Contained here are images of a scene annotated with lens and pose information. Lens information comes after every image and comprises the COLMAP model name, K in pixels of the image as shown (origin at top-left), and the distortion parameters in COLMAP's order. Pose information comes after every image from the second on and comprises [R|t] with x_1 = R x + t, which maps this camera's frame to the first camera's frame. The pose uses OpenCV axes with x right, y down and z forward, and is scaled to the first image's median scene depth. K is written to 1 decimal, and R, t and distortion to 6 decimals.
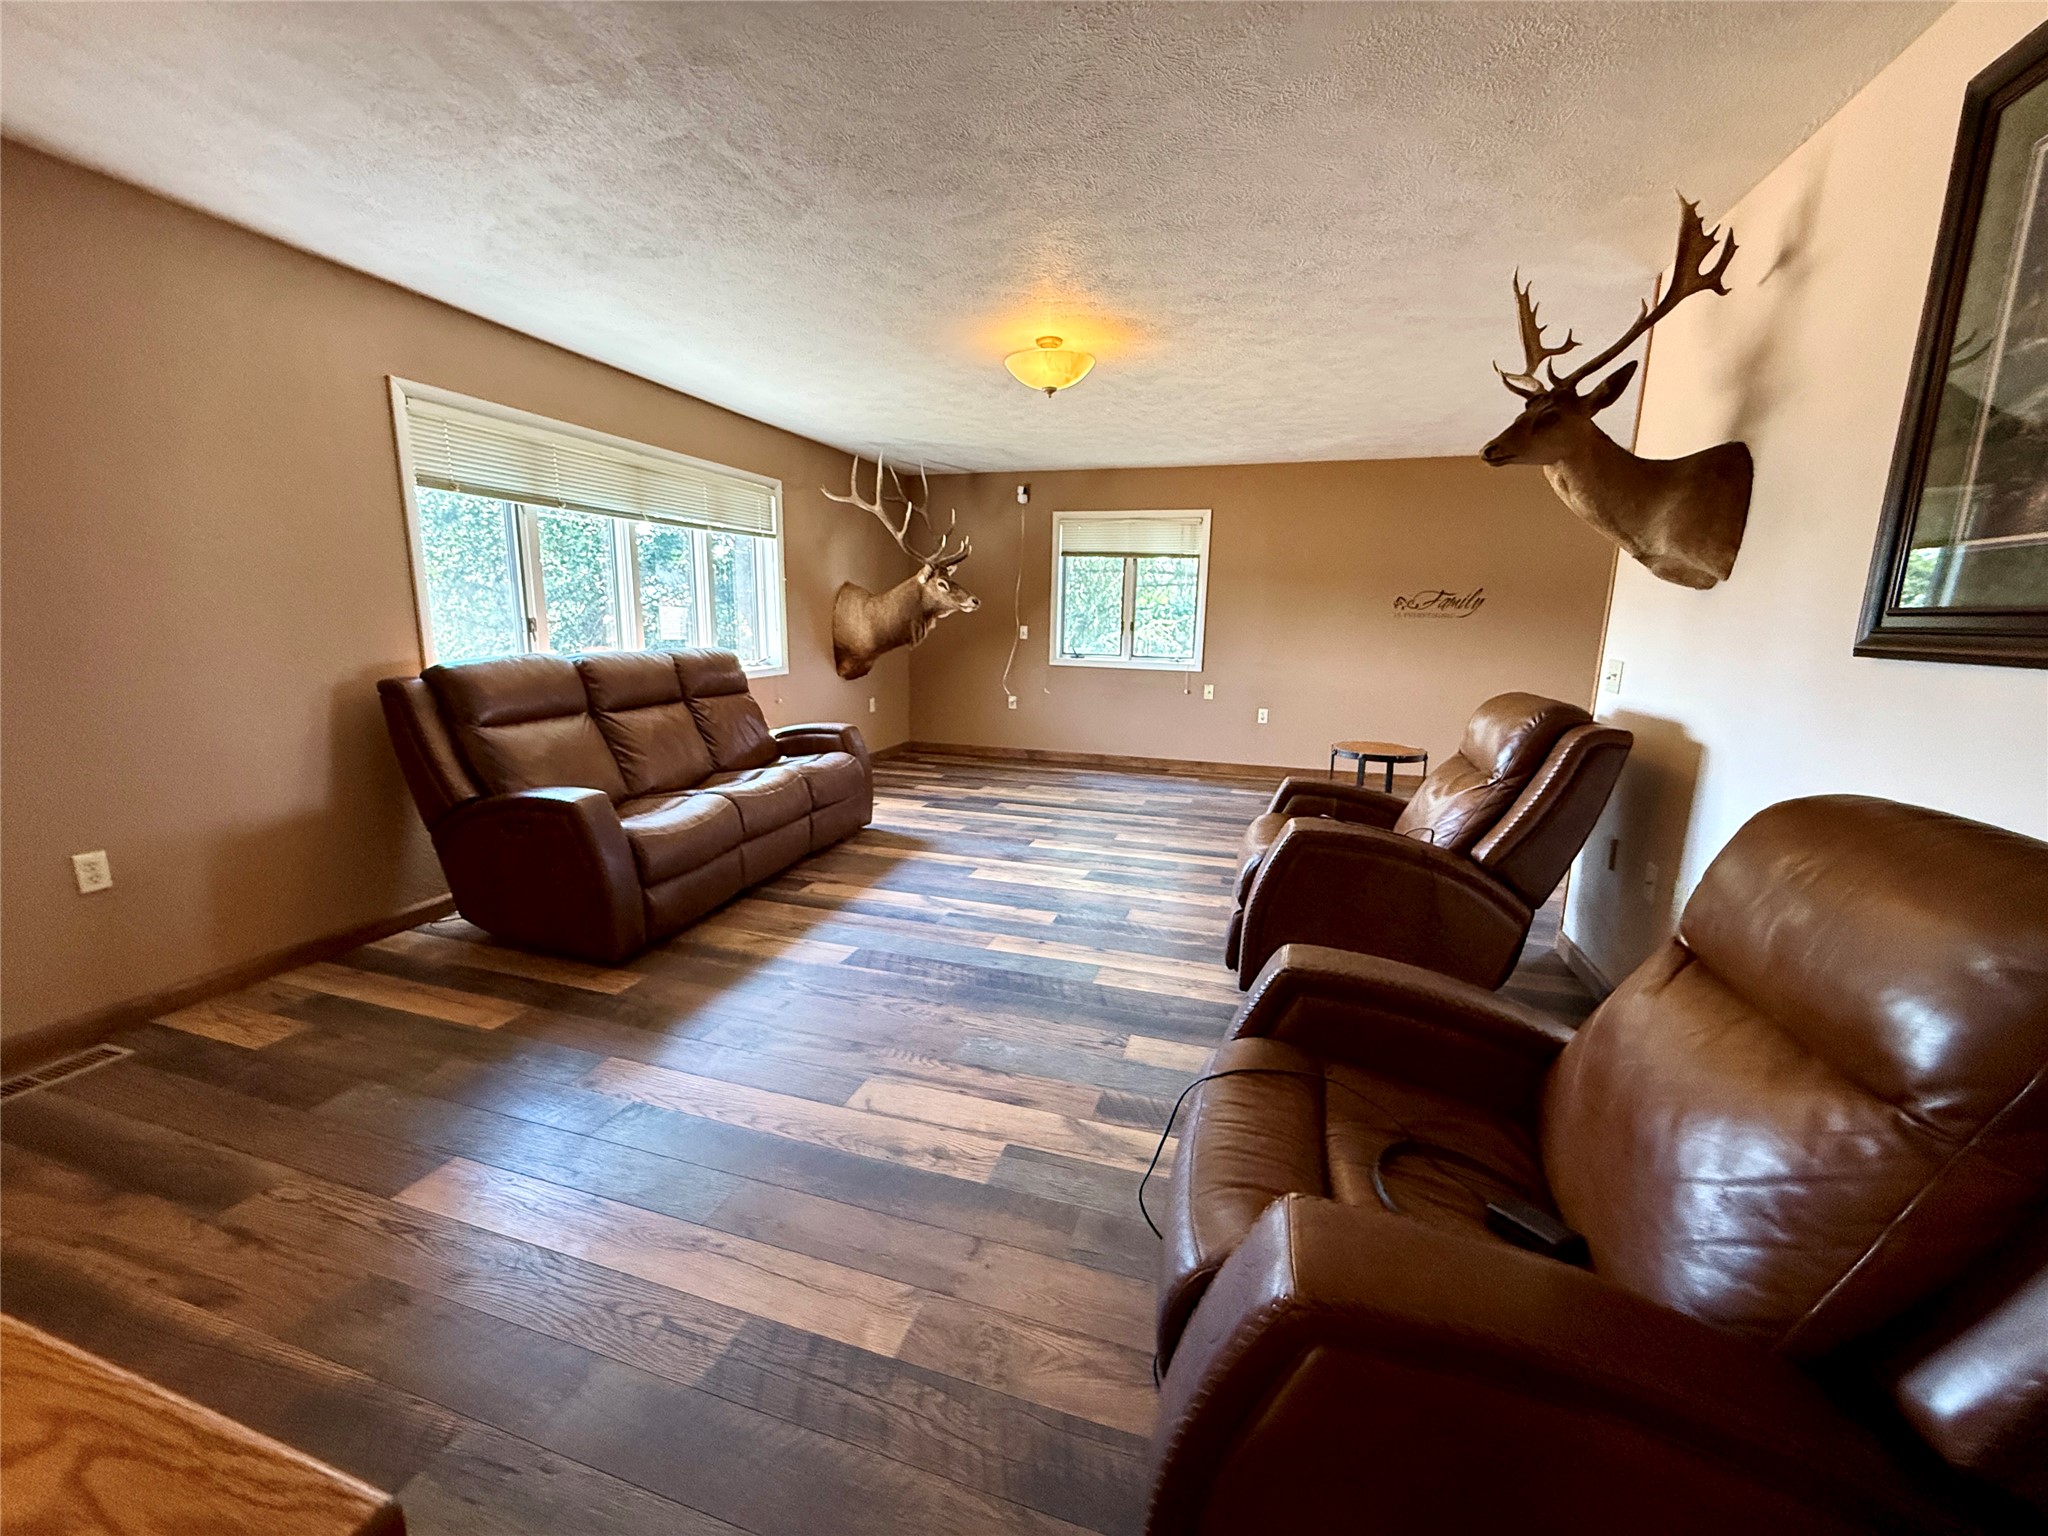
lens RADIAL K [[816.4, 0, 1018.1], [0, 816.4, 771.8], [0, 0, 1]] dist [0.001021, -0.000119]
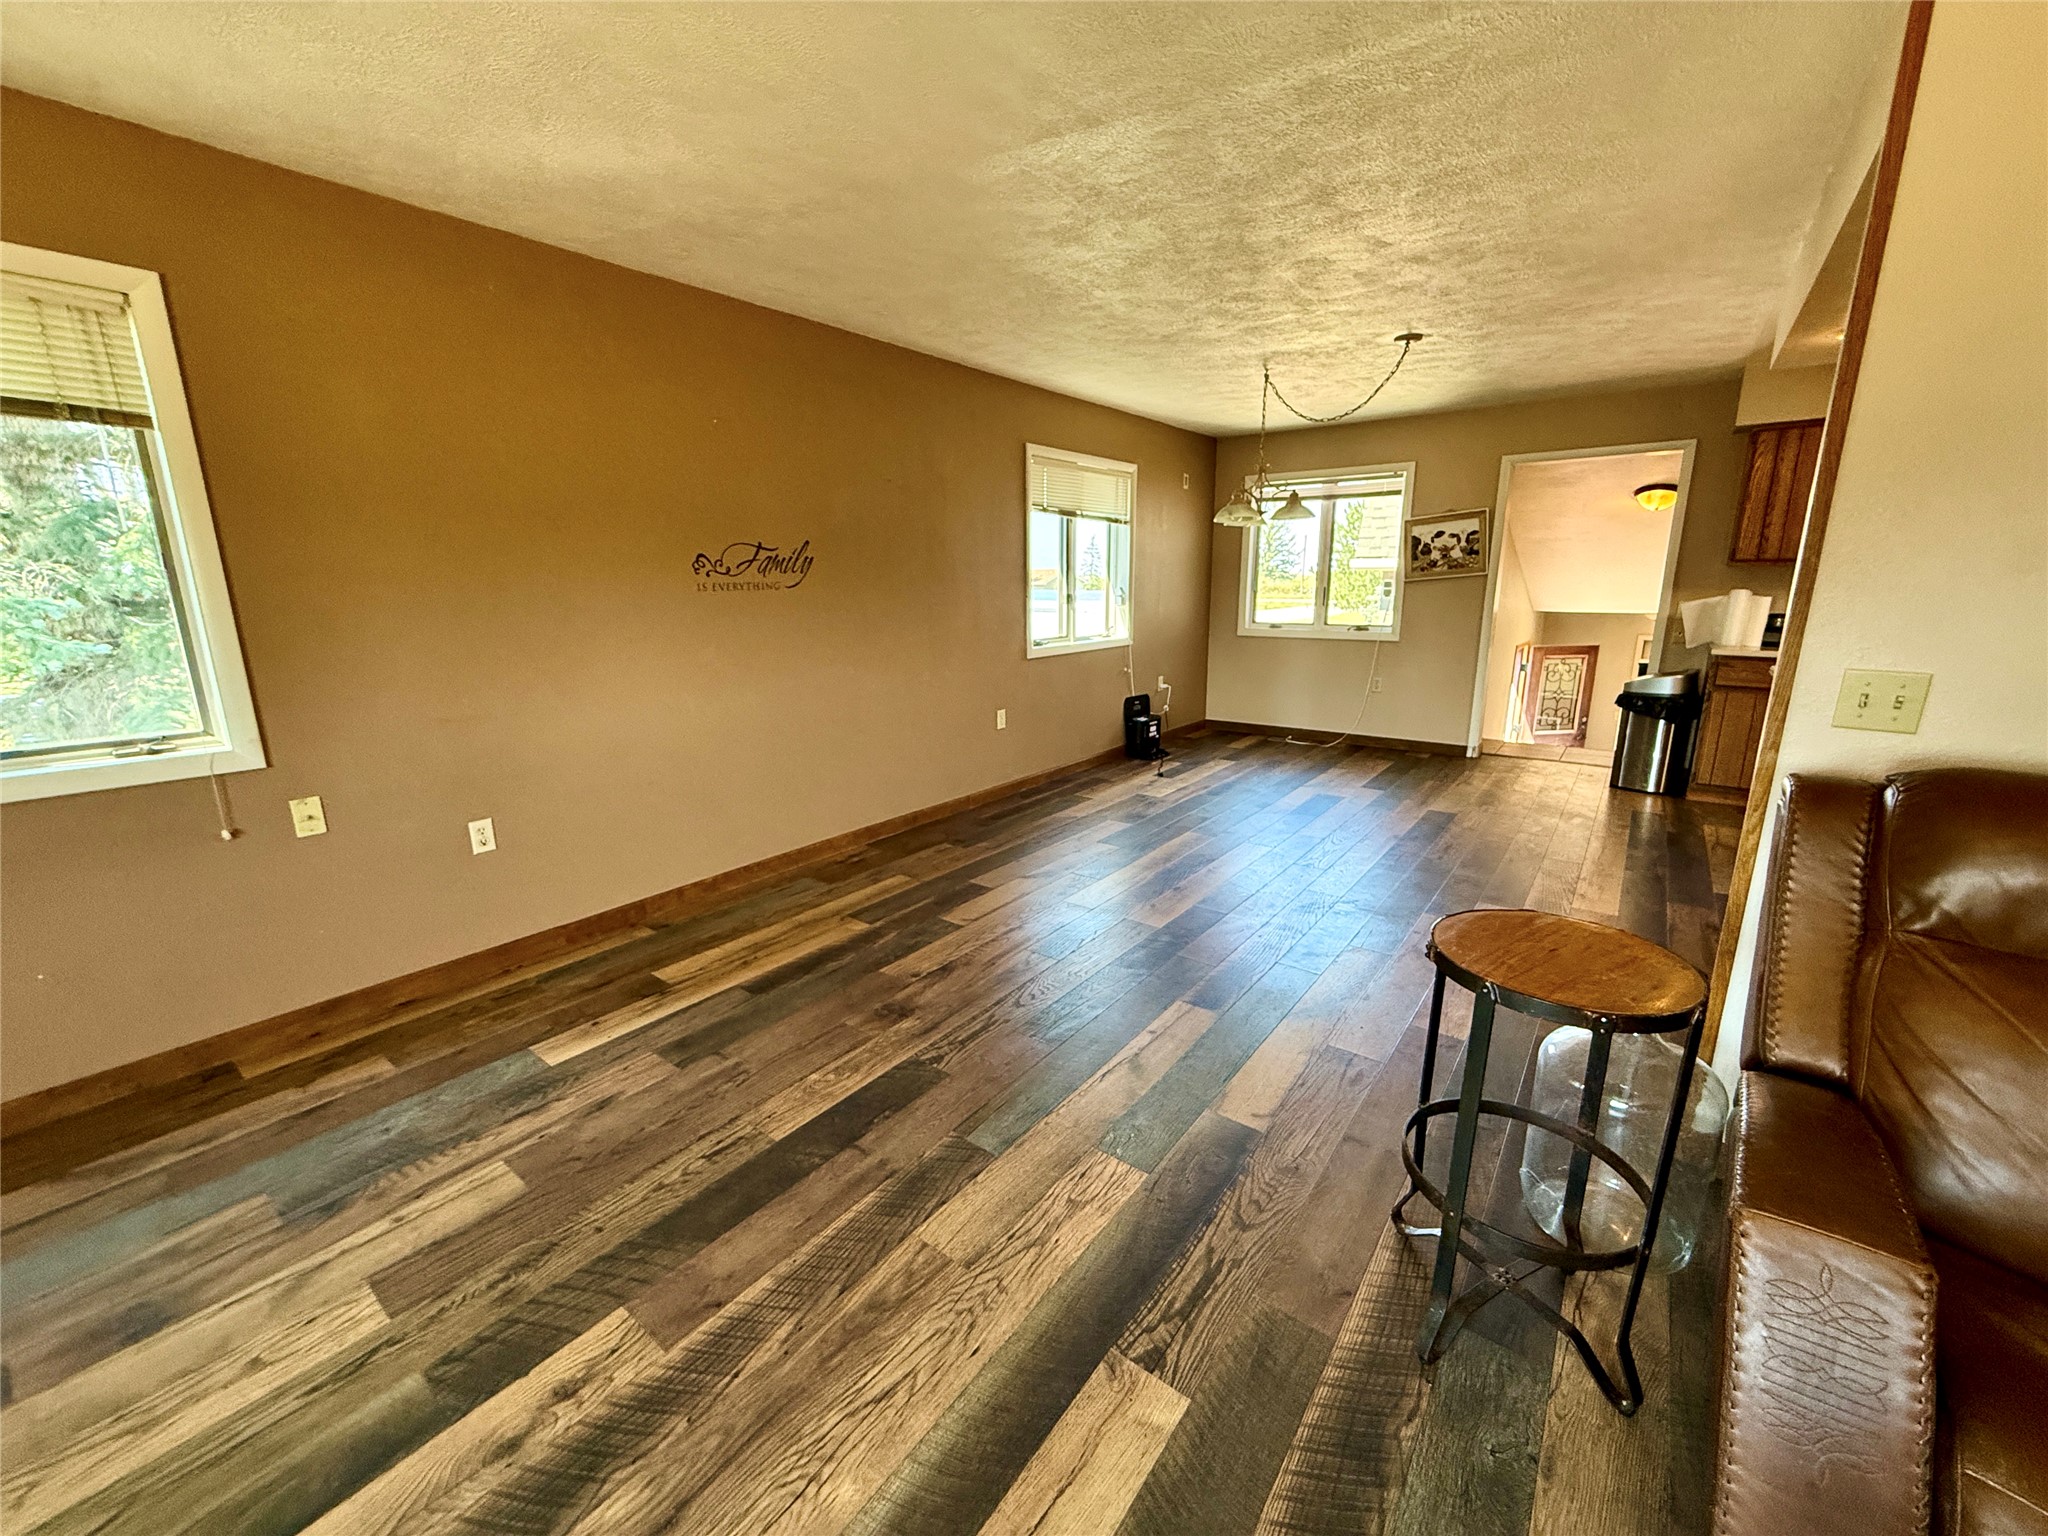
lens RADIAL K [[816.4, 0, 1018.1], [0, 816.4, 771.8], [0, 0, 1]] dist [0.001021, -0.000119]
pose [[0.329917, -0.226310, 0.916482, 0.018164], [0.190045, 0.966885, 0.170344, -0.129463], [-0.924682, 0.117974, 0.362001, 0.644815]]
